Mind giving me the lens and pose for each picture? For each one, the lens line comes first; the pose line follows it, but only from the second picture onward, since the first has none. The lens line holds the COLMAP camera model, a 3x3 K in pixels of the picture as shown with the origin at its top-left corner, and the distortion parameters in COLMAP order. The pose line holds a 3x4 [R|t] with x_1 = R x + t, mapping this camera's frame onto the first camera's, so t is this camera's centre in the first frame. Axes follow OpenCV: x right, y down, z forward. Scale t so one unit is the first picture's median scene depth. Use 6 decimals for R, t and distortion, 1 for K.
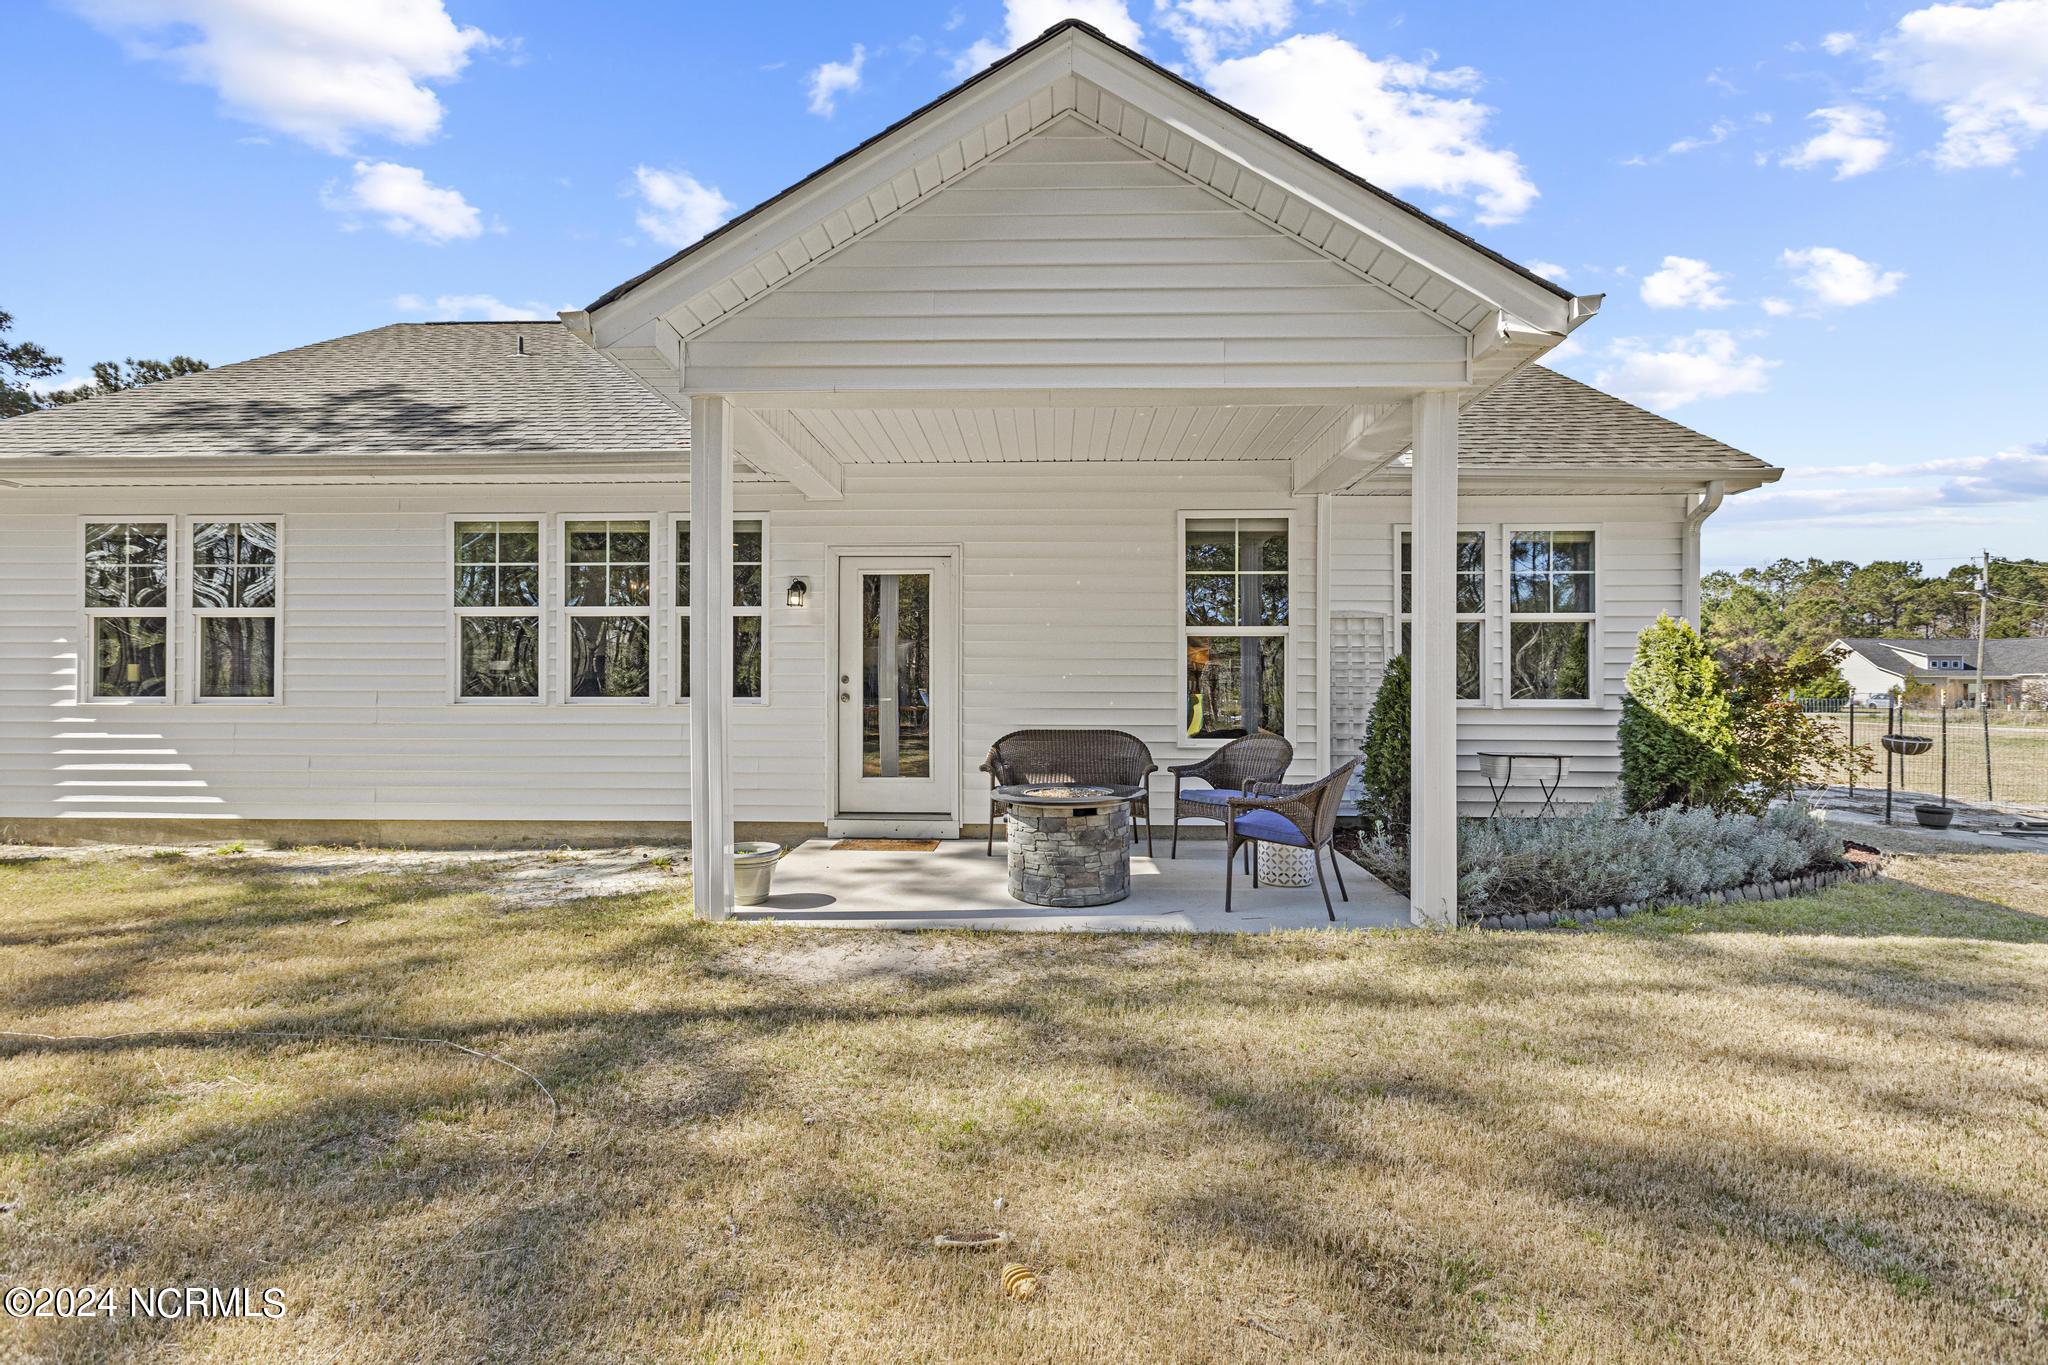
lens RADIAL K [[927.9, 0, 1030.8], [0, 927.9, 674.3], [0, 0, 1]] dist [0.001108, 0.000360]
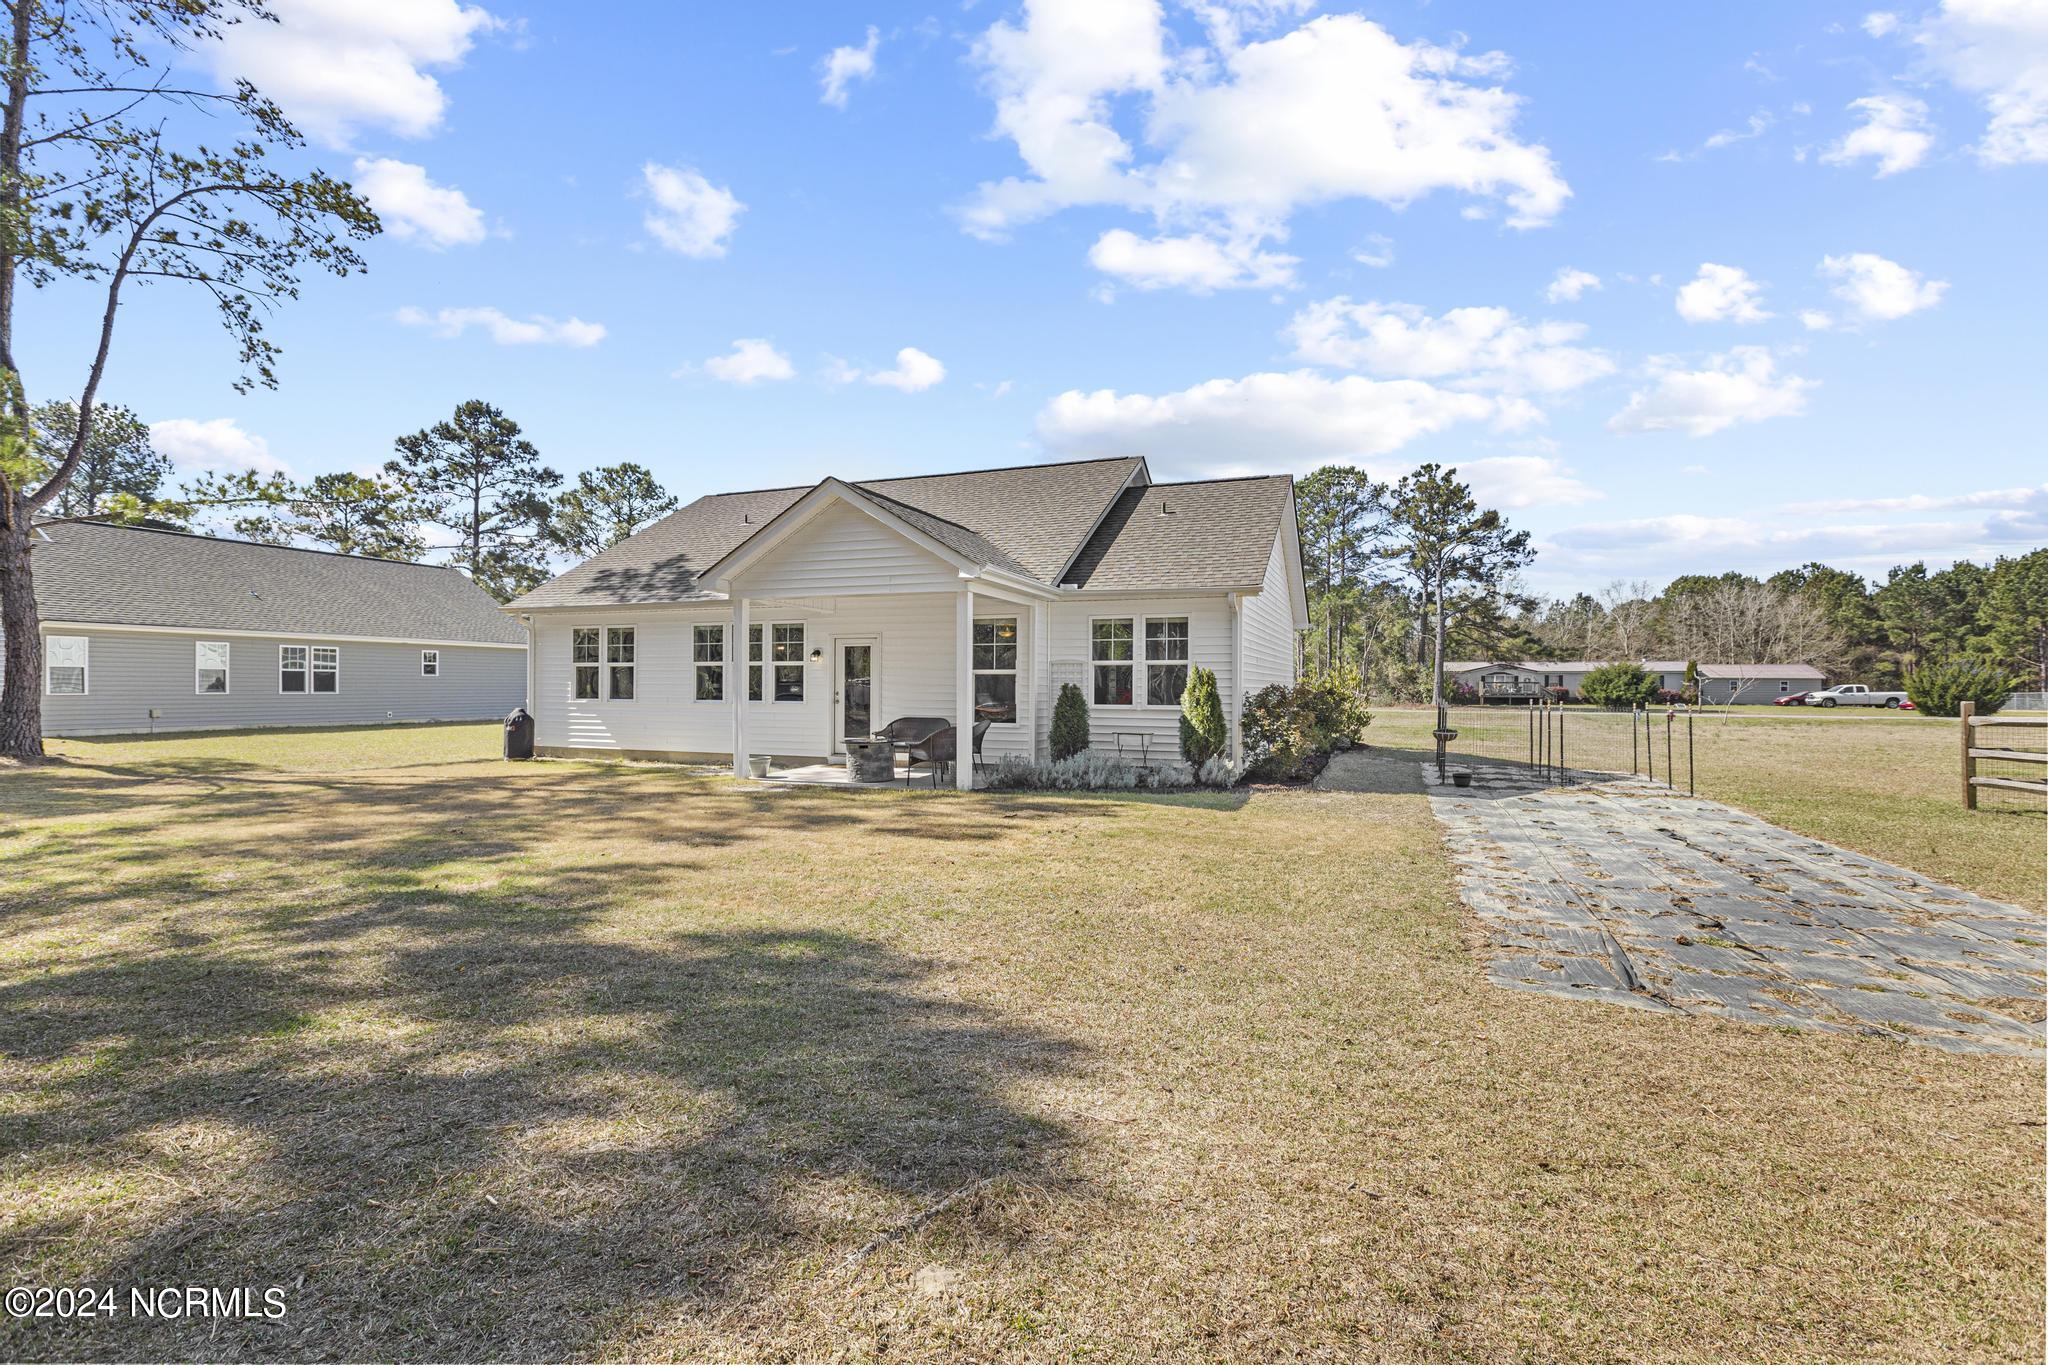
lens RADIAL K [[927.9, 0, 1030.8], [0, 927.9, 674.3], [0, 0, 1]] dist [0.001108, 0.000360]
pose [[0.942840, -0.000647, -0.333246, 0.983721], [0.003270, 0.999968, 0.007311, -0.055328], [0.333230, -0.007983, 0.942812, -0.951822]]
